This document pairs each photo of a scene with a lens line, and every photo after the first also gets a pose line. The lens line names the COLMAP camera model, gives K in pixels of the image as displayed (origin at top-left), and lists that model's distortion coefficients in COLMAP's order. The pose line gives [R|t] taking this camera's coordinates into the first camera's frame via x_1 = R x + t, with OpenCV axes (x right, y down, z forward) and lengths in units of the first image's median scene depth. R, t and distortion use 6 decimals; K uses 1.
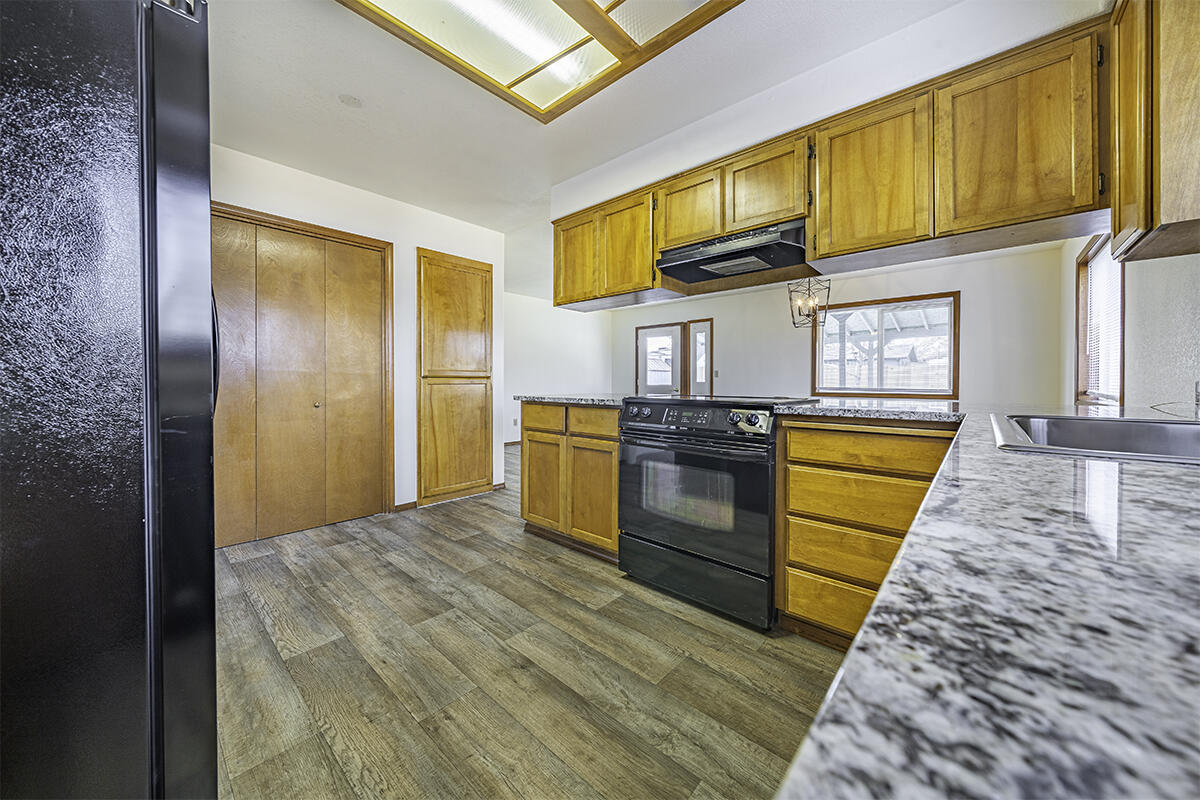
lens RADIAL K [[420.1, 0, 603.3], [0, 420.1, 388.2], [0, 0, 1]] dist [0.000713, 0.000025]
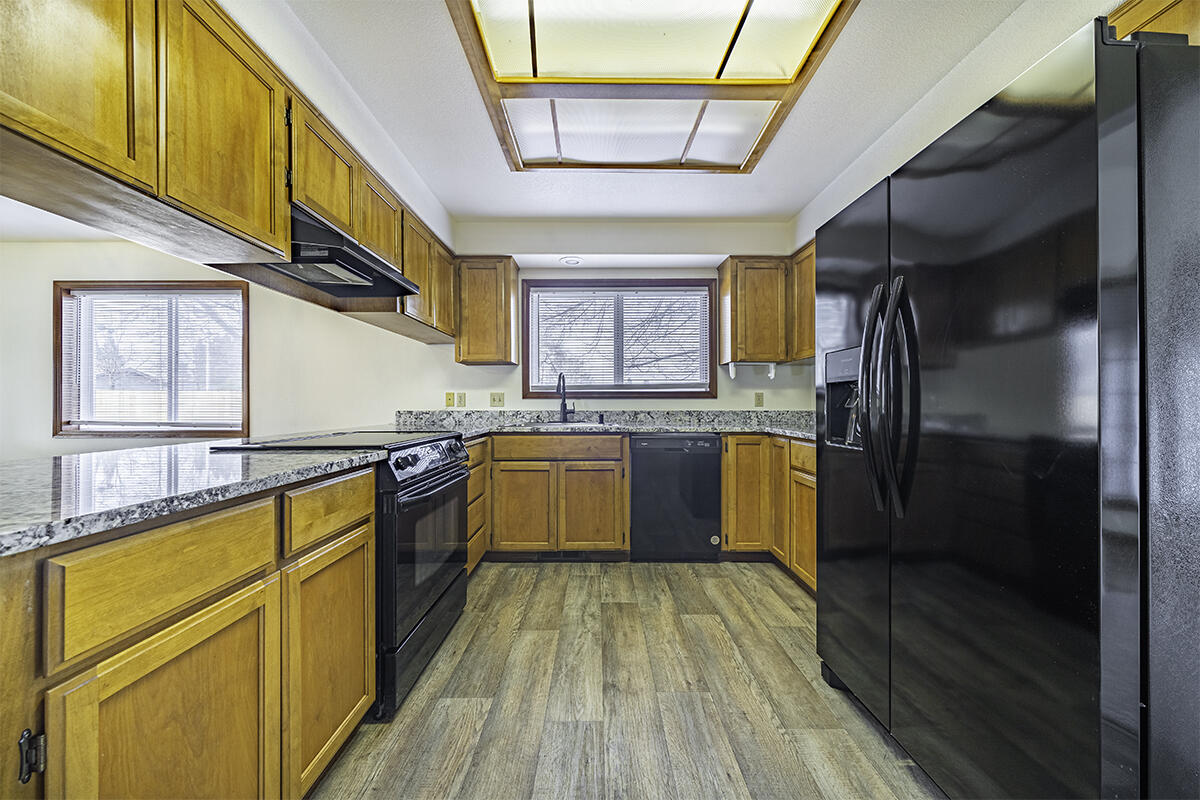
lens RADIAL K [[420.1, 0, 598.4], [0, 420.1, 403.9], [0, 0, 1]] dist [0.000713, 0.000025]
pose [[-0.669226, 0.000514, 0.743059, -0.966185], [0.010376, 0.999909, 0.008653, -0.069061], [-0.742986, 0.013501, -0.669170, 1.741302]]
